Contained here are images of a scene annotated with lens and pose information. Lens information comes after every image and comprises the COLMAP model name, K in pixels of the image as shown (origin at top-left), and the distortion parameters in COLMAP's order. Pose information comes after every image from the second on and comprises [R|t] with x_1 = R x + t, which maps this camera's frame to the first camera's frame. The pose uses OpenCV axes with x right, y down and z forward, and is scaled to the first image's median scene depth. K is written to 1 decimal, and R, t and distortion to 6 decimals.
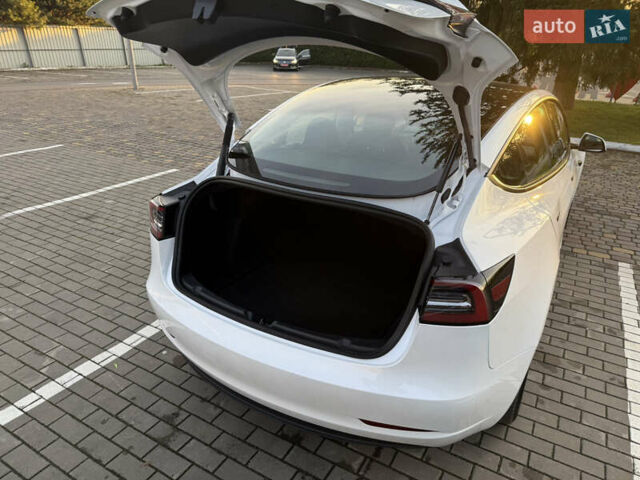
lens RADIAL K [[452.8, 0, 320.0], [0, 452.8, 240.0], [0, 0, 1]] dist [0.031480, -0.035268]
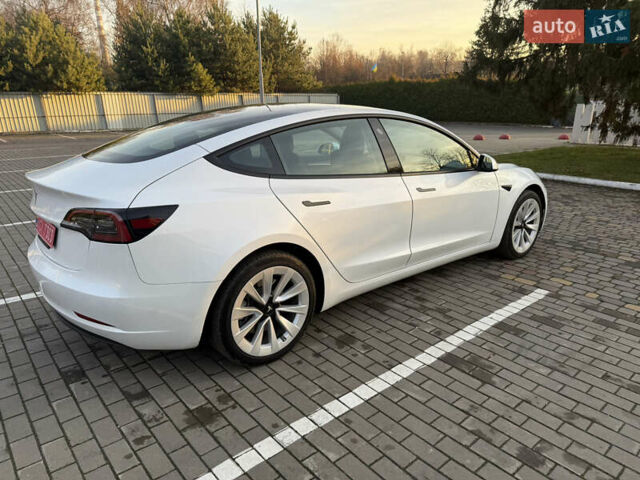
lens RADIAL K [[452.8, 0, 320.0], [0, 452.8, 240.0], [0, 0, 1]] dist [0.031480, -0.035268]
pose [[0.940897, 0.069839, -0.331415, 0.500652], [-0.109592, 0.988647, -0.102799, 0.090131], [0.320473, 0.133044, 0.937868, -0.053900]]
